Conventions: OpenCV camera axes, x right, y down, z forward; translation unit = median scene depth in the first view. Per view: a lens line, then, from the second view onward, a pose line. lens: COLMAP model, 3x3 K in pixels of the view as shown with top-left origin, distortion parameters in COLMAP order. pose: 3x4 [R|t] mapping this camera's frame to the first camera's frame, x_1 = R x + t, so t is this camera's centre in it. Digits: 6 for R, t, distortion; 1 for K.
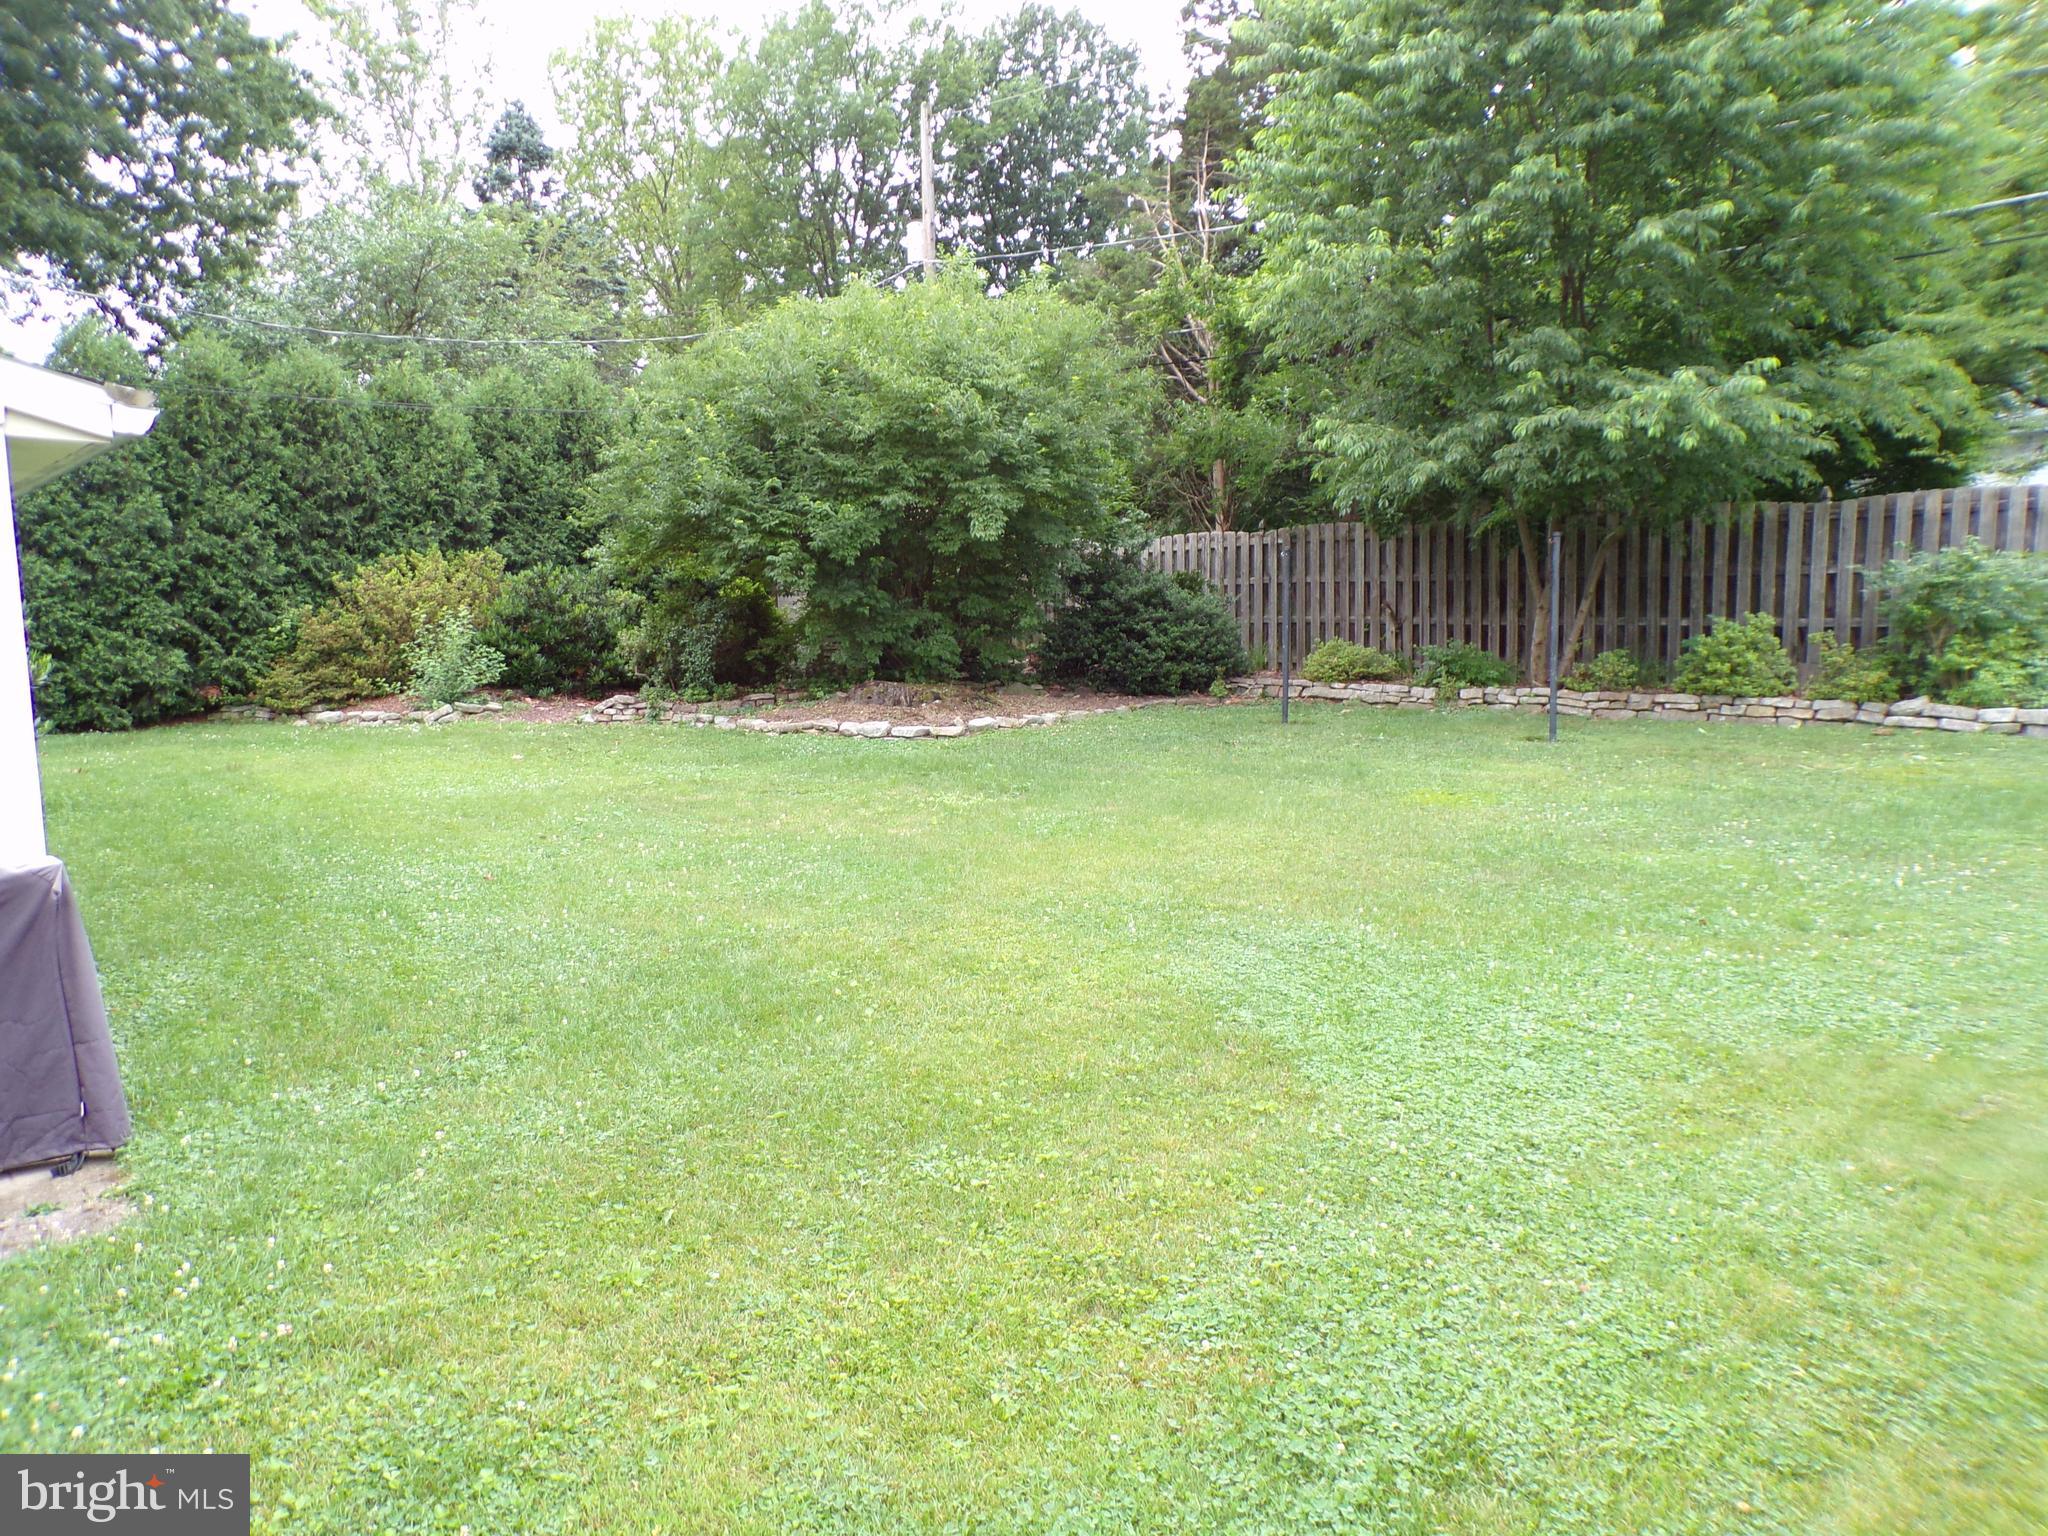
lens RADIAL K [[1389.6, 0, 1019.1], [0, 1389.6, 786.8], [0, 0, 1]] dist [-0.003900, 0.003103]
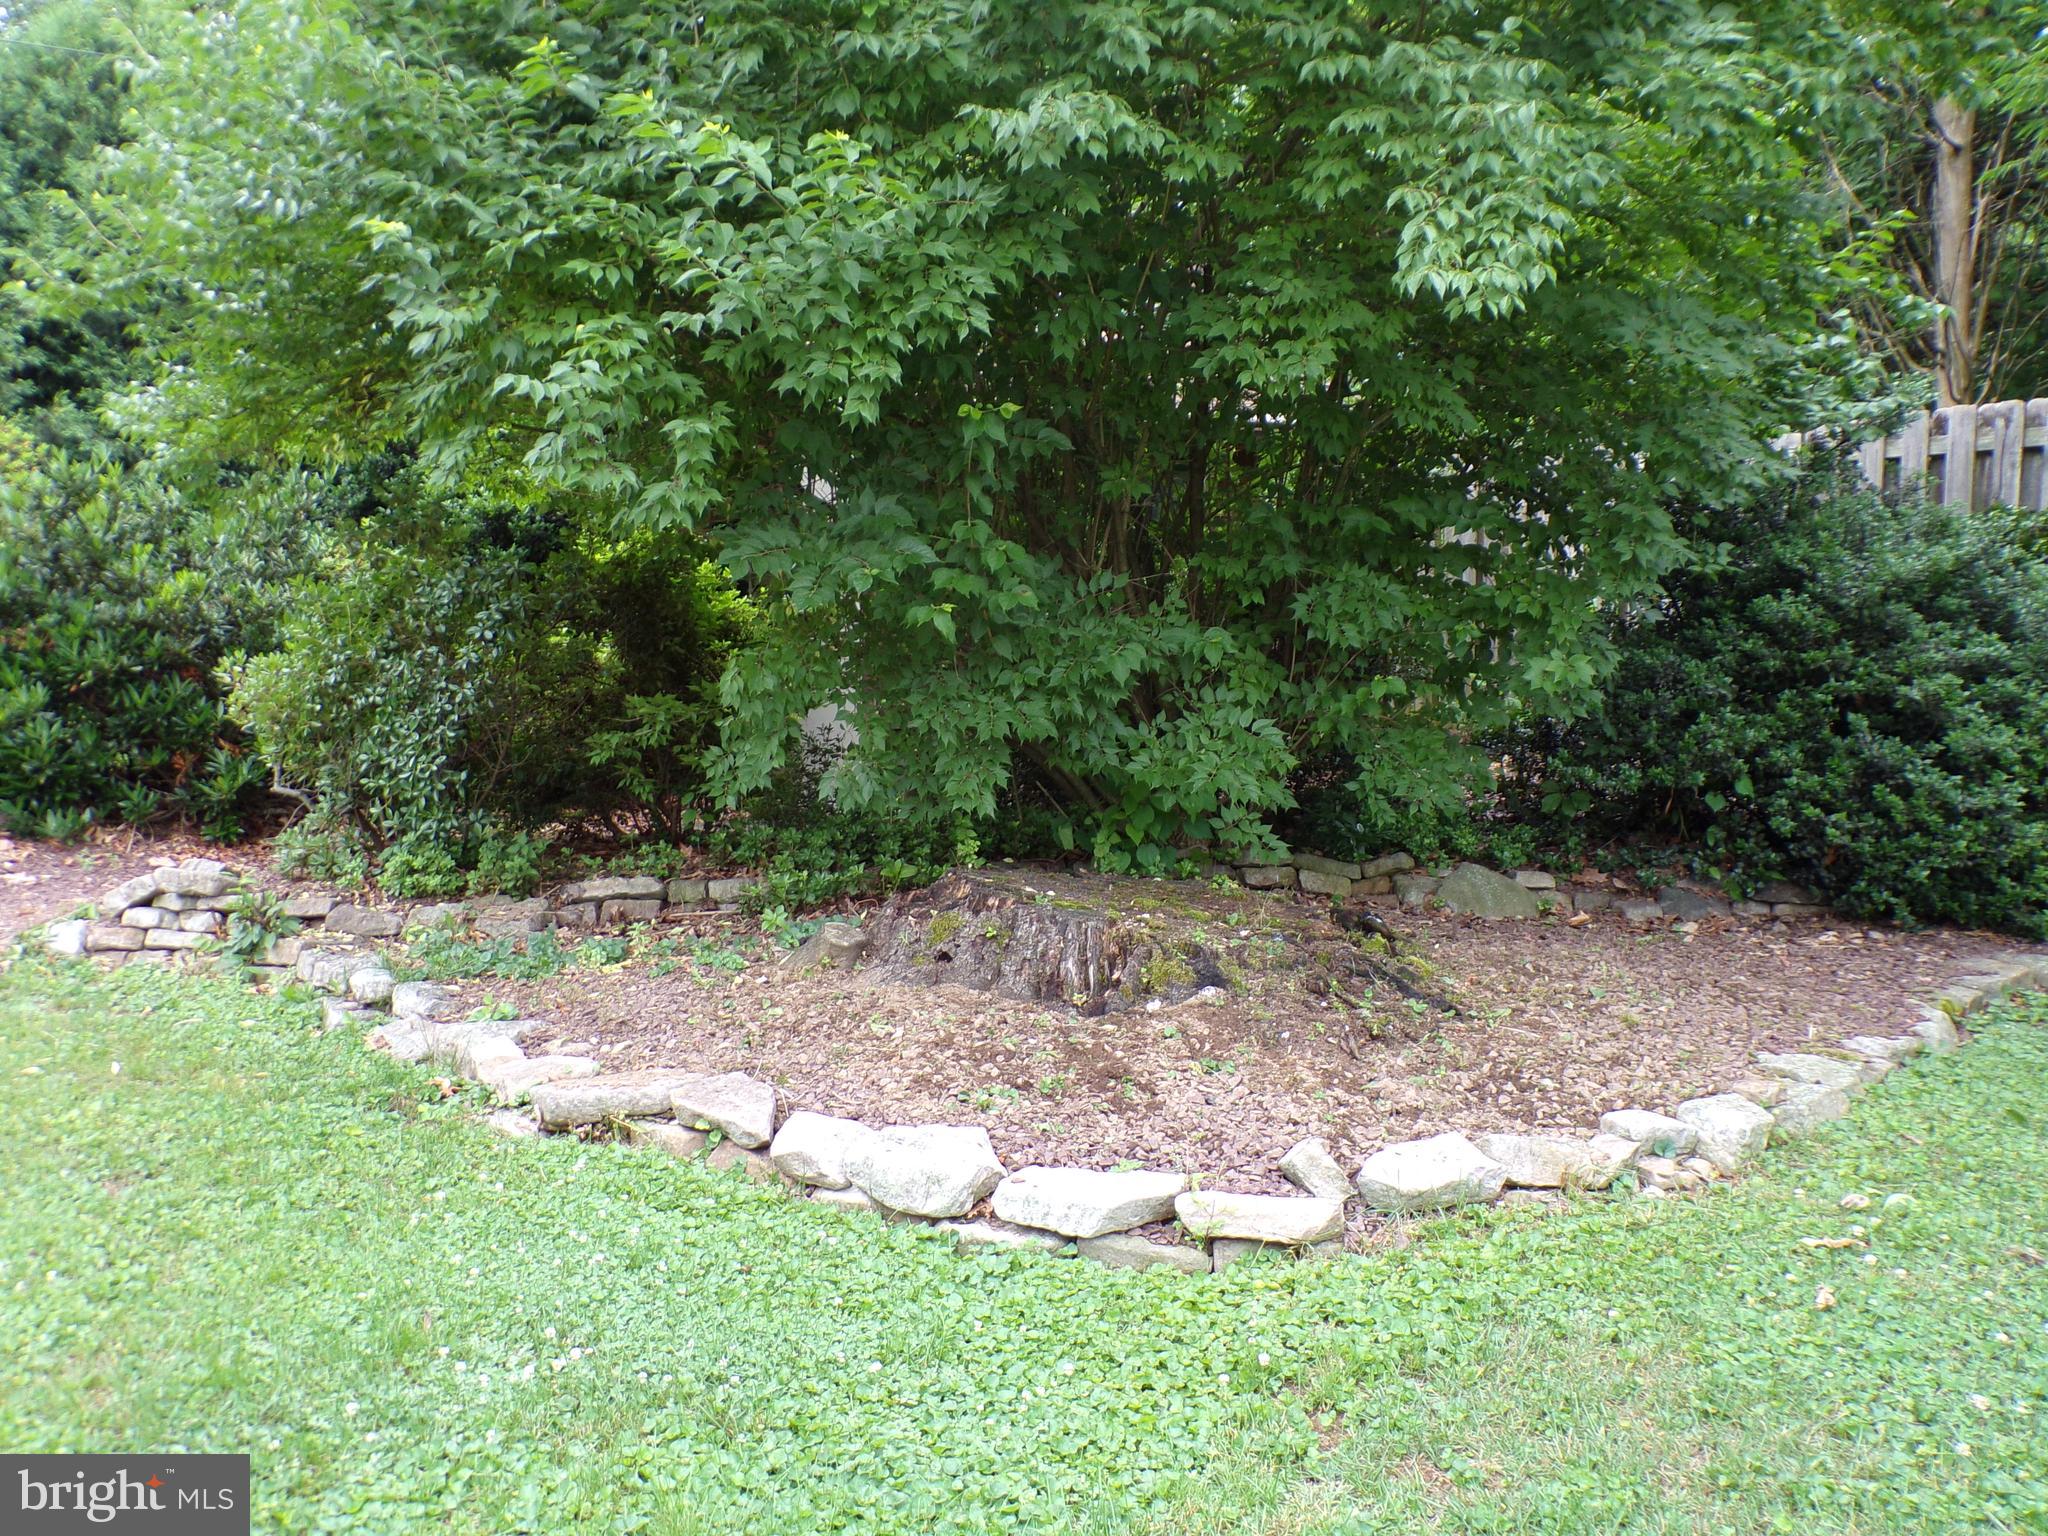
lens RADIAL K [[1919.0, 0, 1015.0], [0, 1919.0, 760.3], [0, 0, 1]] dist [0.008157, 0.000000]
pose [[0.989269, 0.035859, -0.141638, -0.044875], [-0.041835, 0.998346, -0.039441, -0.084916], [0.139990, 0.044943, 0.989132, 0.636399]]
